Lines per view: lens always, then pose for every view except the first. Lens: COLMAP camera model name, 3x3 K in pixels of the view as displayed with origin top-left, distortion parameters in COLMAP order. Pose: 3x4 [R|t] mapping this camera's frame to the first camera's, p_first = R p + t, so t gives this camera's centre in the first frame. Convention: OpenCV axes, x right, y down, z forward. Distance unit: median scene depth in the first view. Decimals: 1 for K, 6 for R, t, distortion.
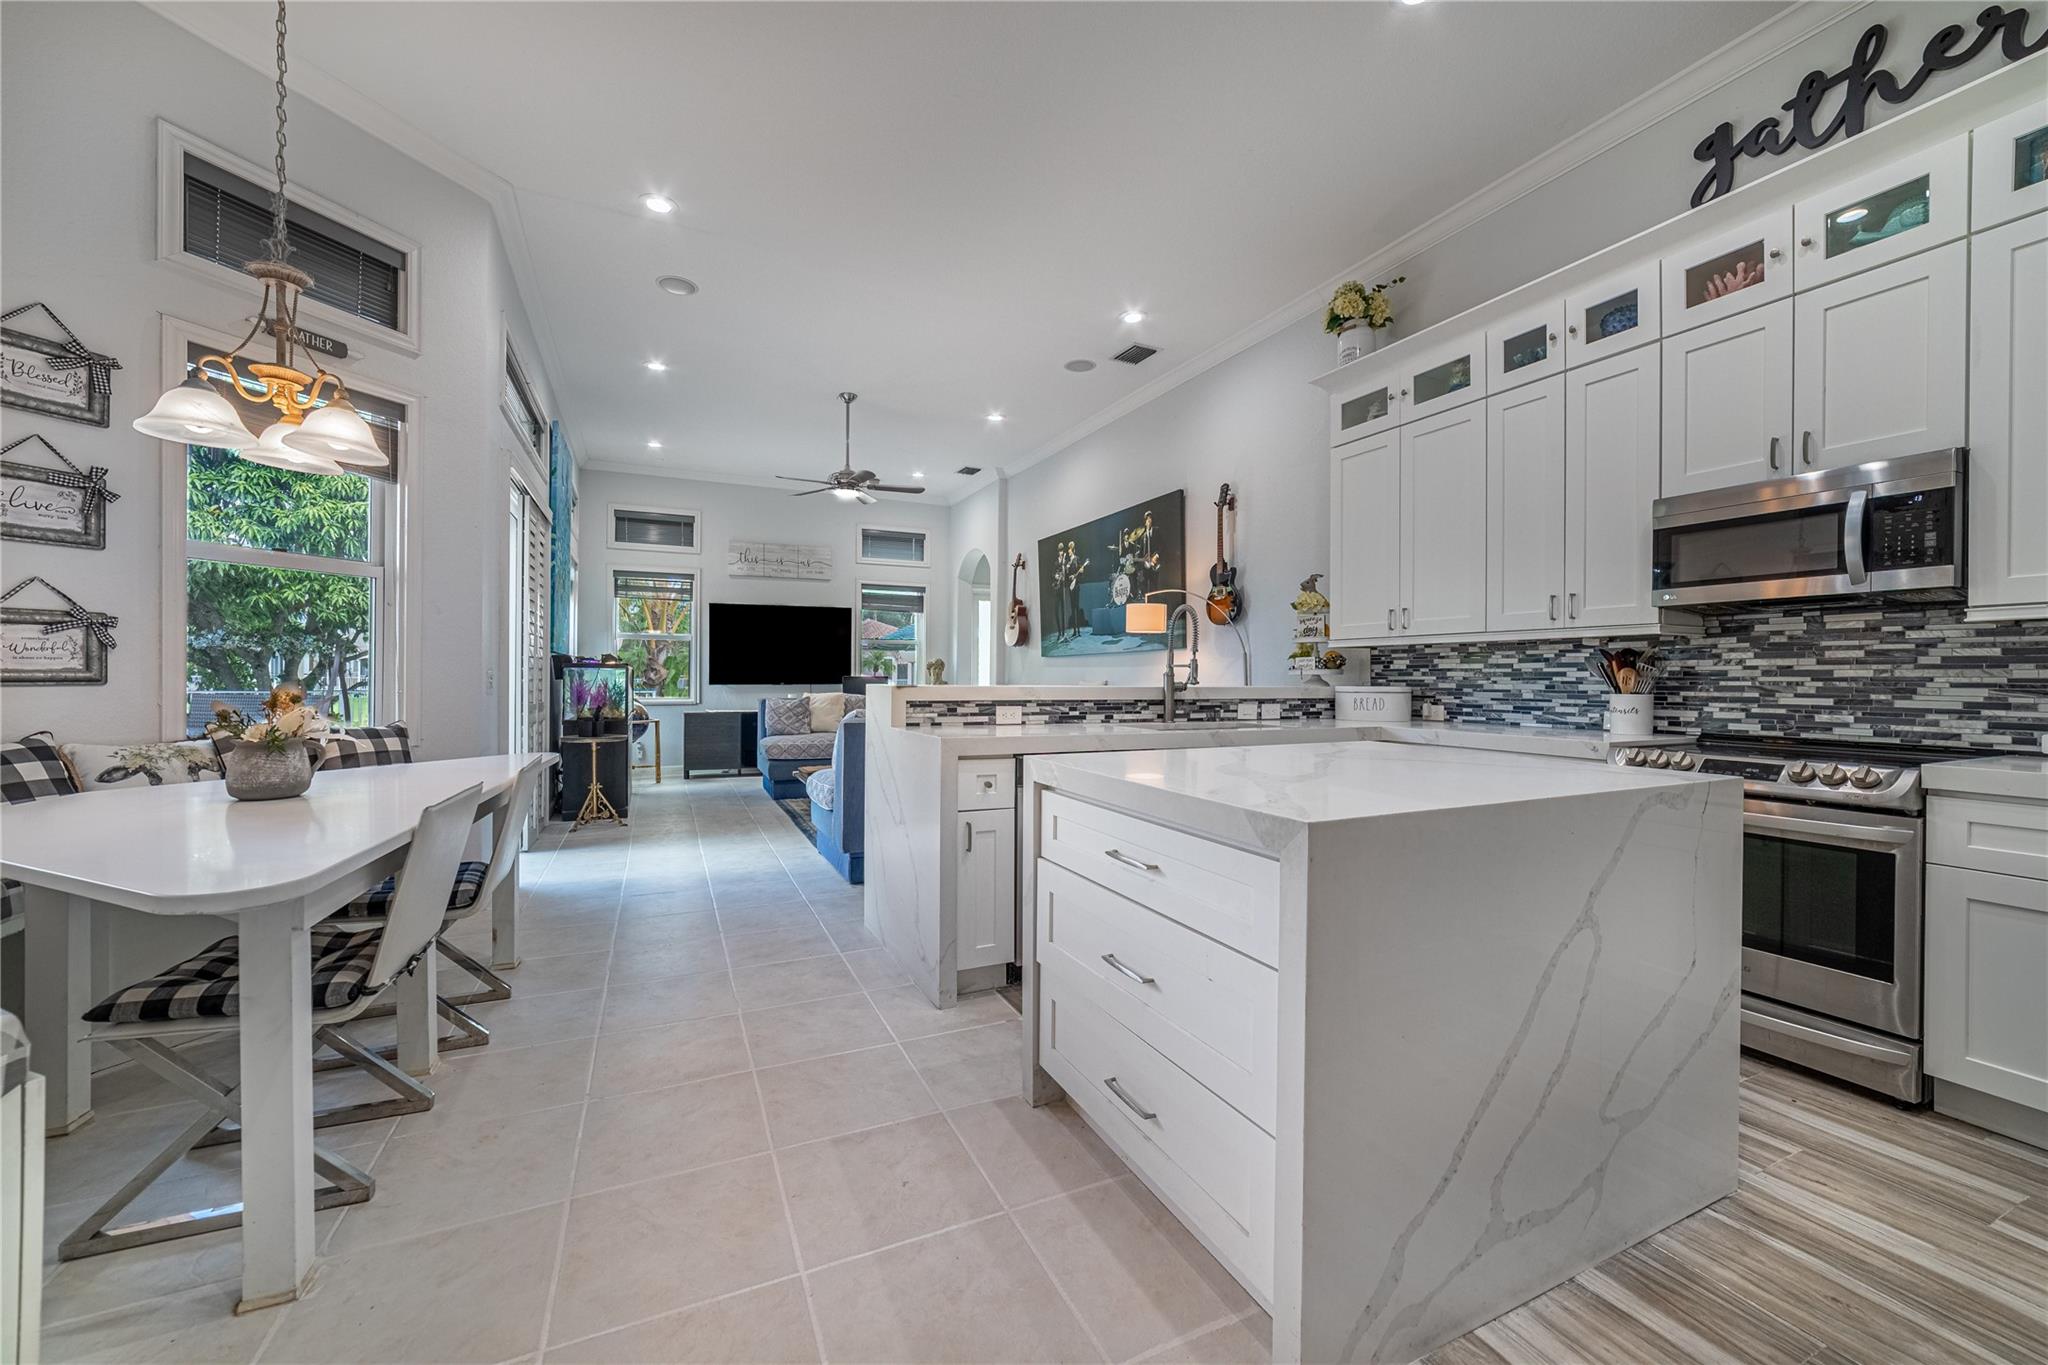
lens RADIAL K [[794.5, 0, 1019.9], [0, 794.5, 679.1], [0, 0, 1]] dist [-0.001610, 0.000231]
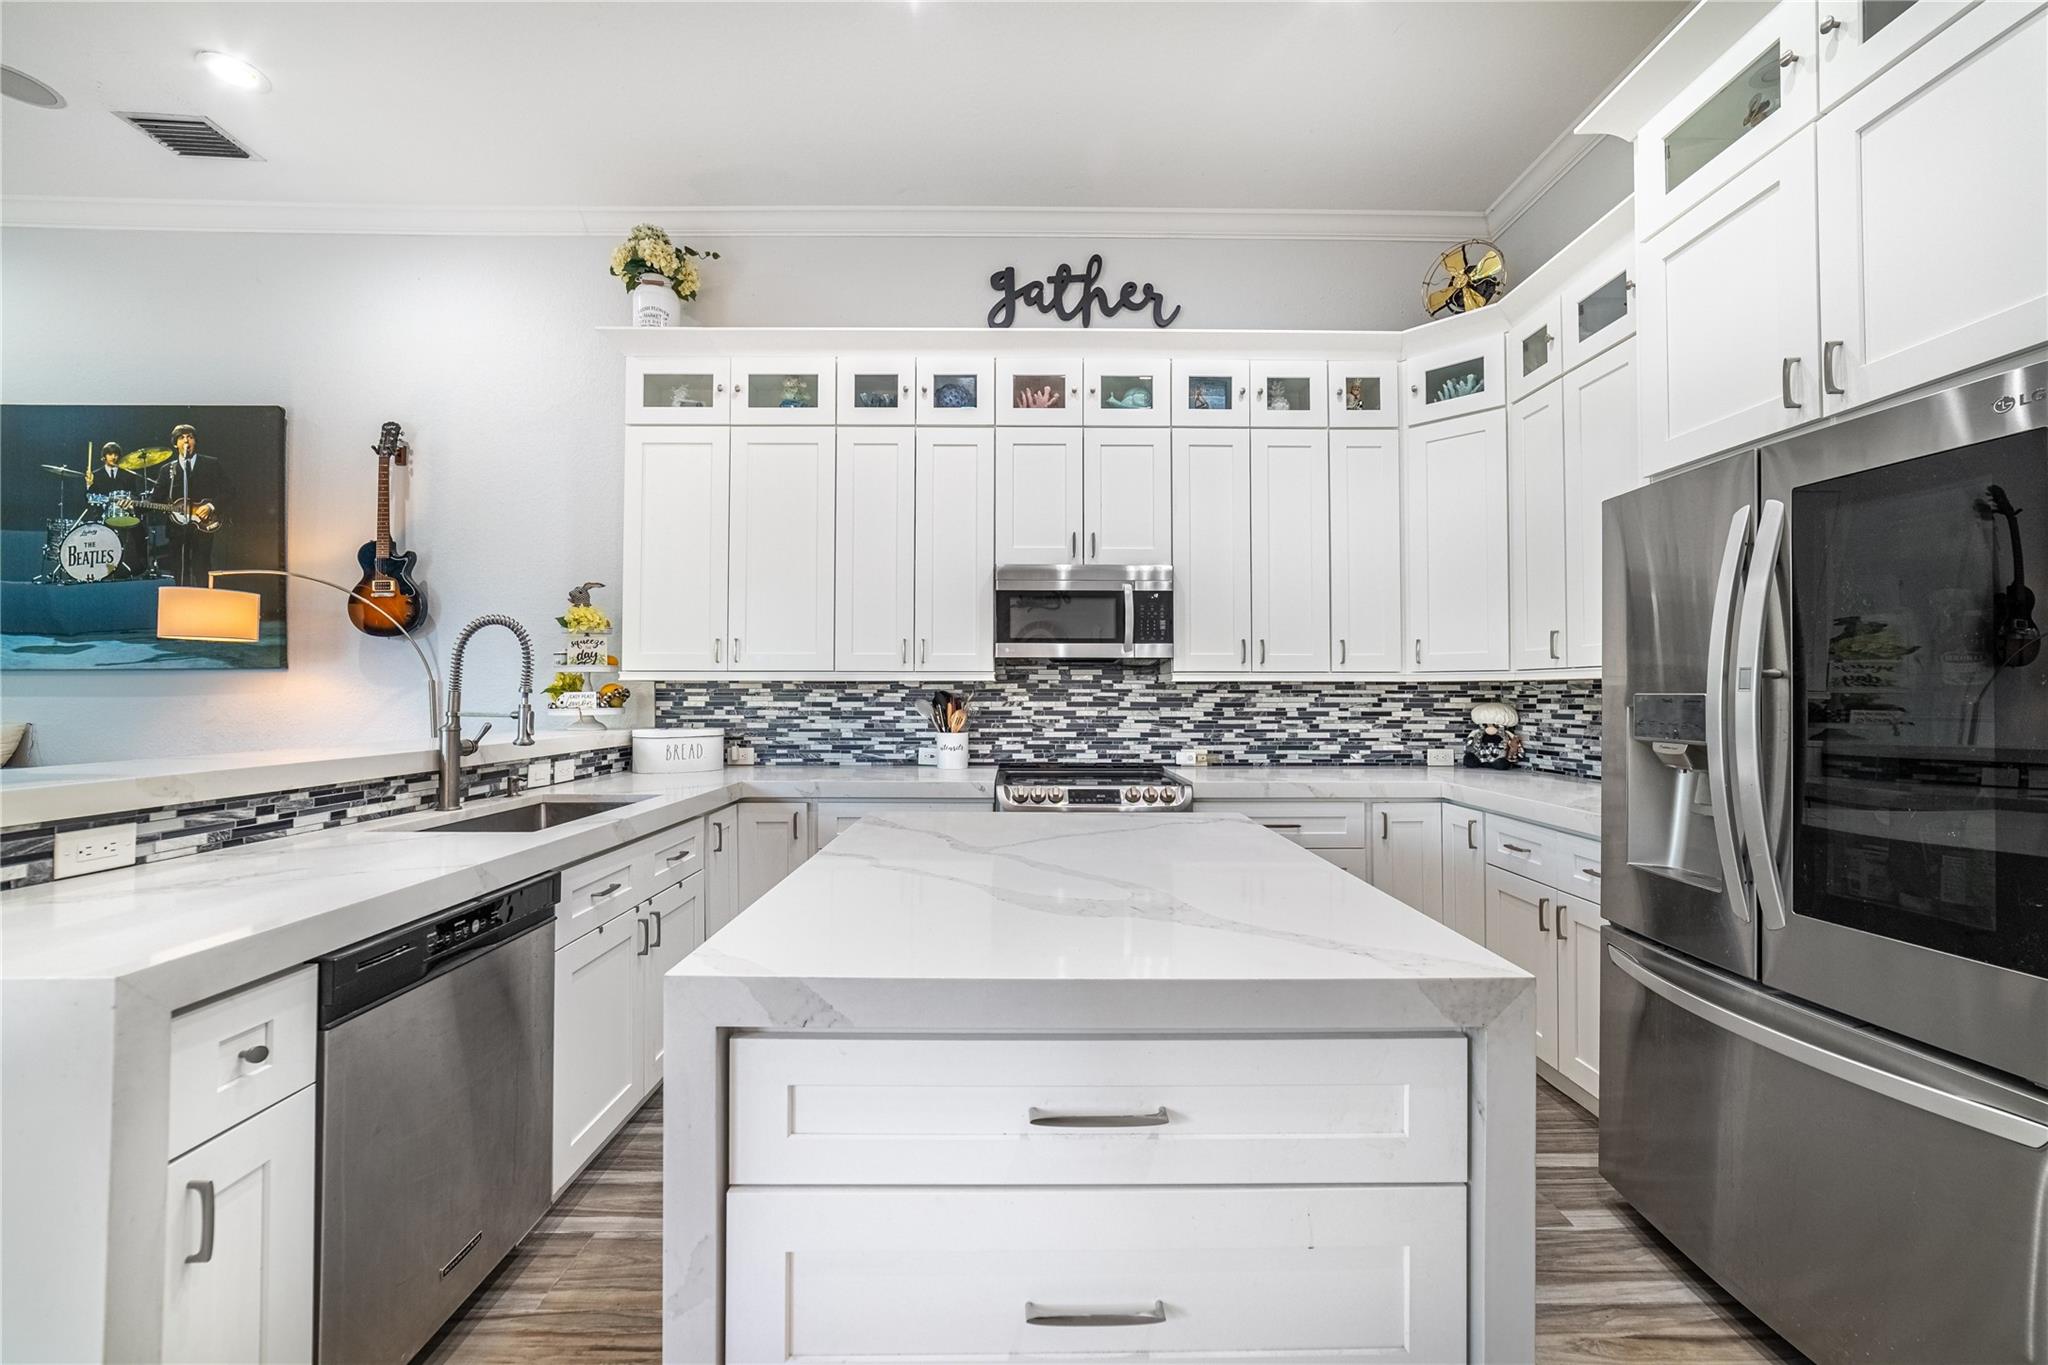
lens RADIAL K [[807.6, 0, 1032.6], [0, 807.6, 679.3], [0, 0, 1]] dist [-0.025306, 0.010904]
pose [[0.406457, 0.009662, 0.913619, -0.181122], [0.002722, 0.999927, -0.011786, -0.034322], [-0.913666, 0.007278, 0.406401, 0.358774]]
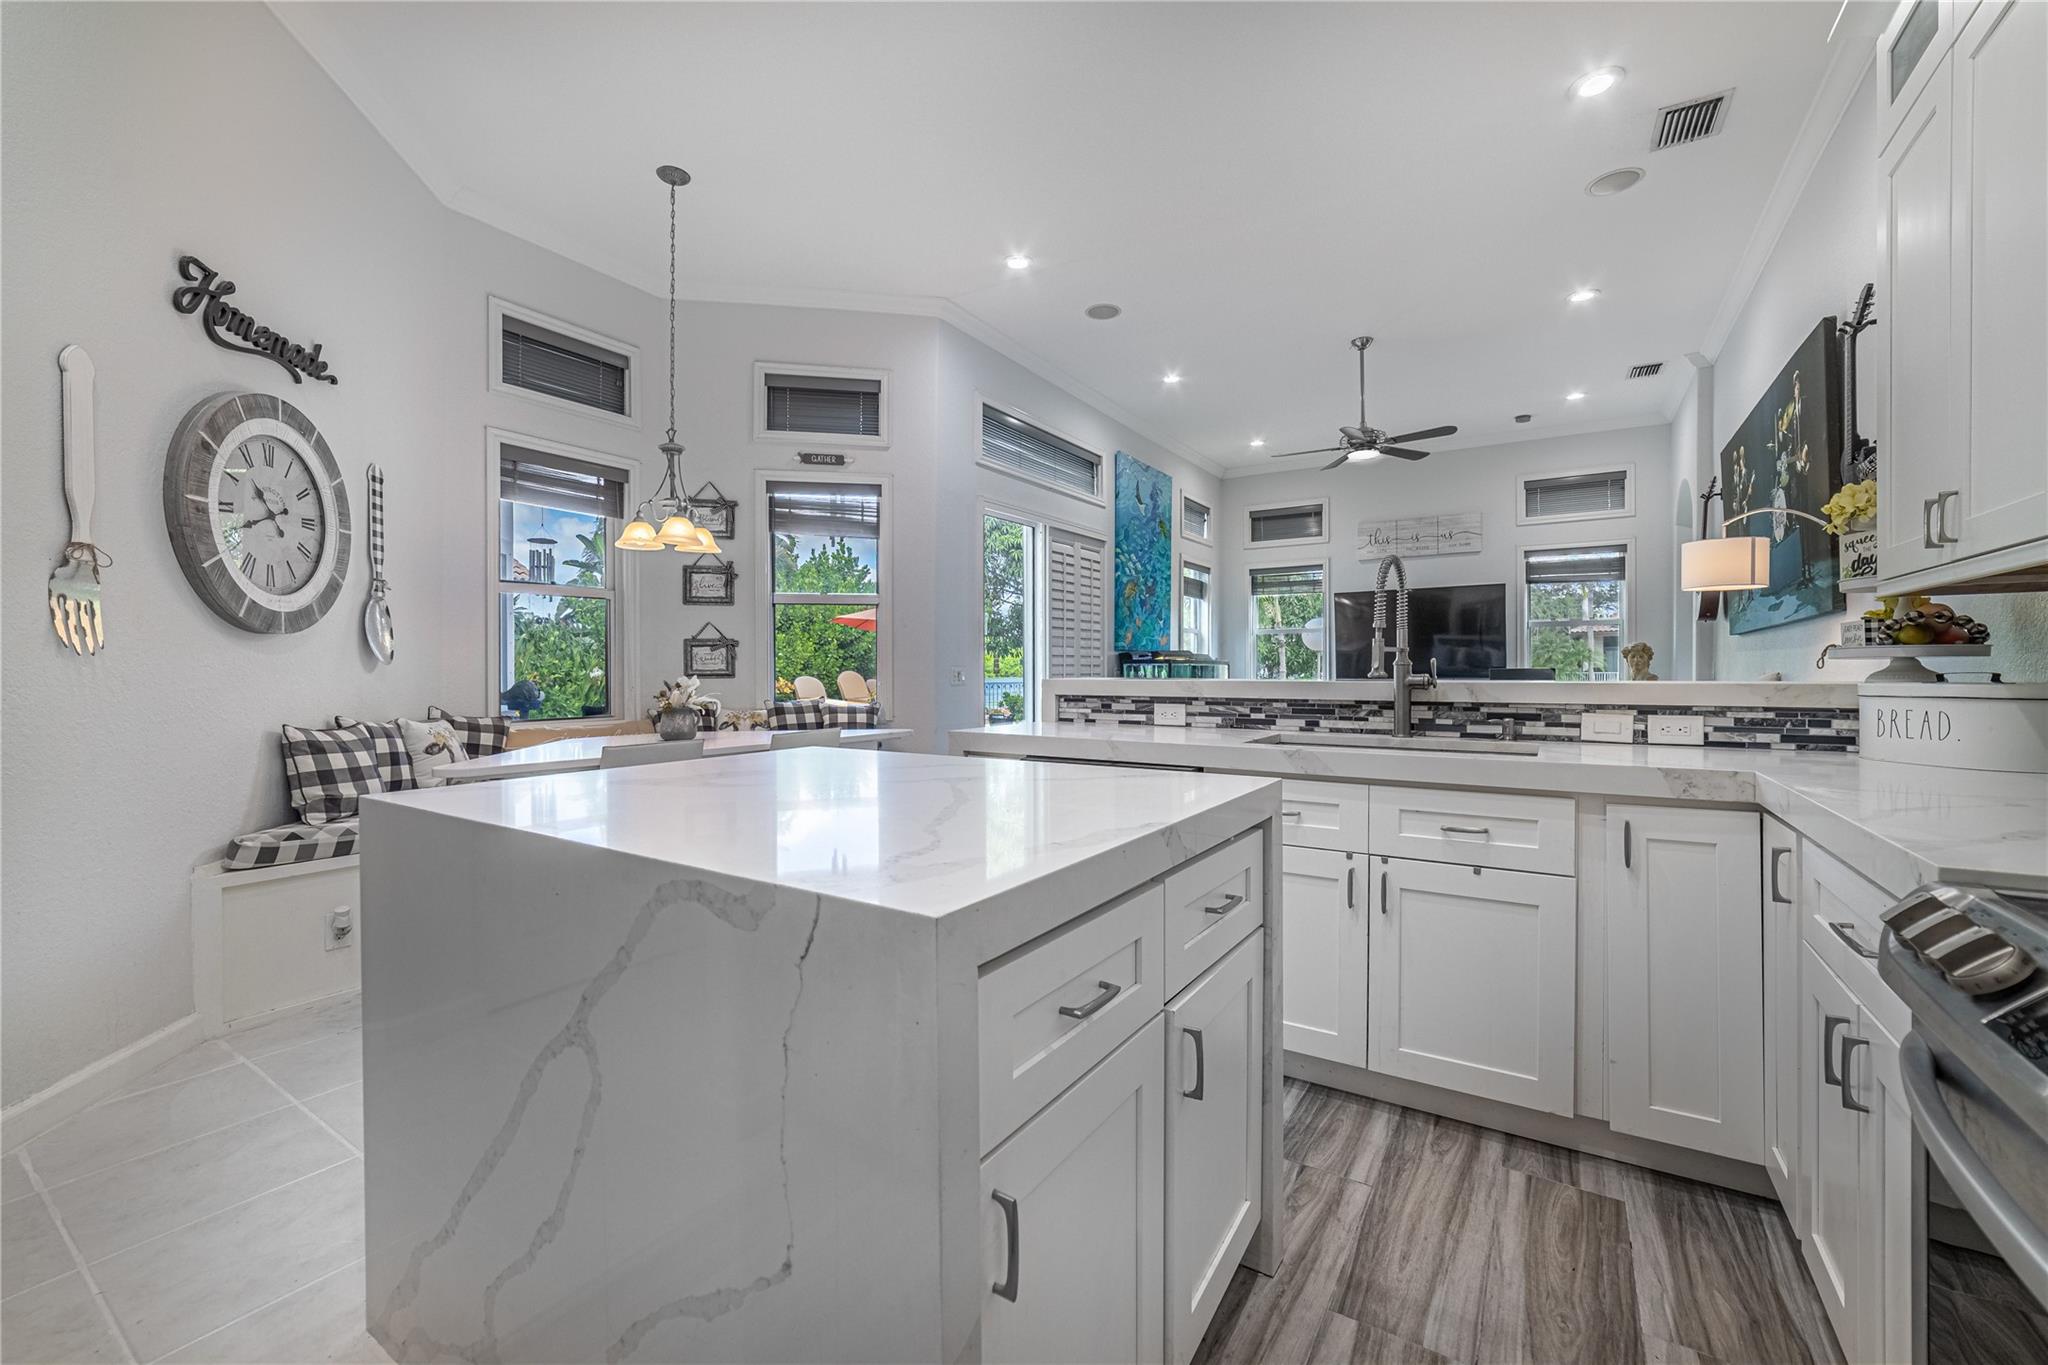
lens RADIAL K [[827.0, 0, 1024.0], [0, 827.0, 682.5], [0, 0, 1]] dist [-0.018998, 0.000123]
pose [[0.531111, 0.005309, -0.847285, 0.591730], [0.003830, 0.999955, 0.008666, 0.003346], [0.847293, -0.007848, 0.531067, 0.381806]]
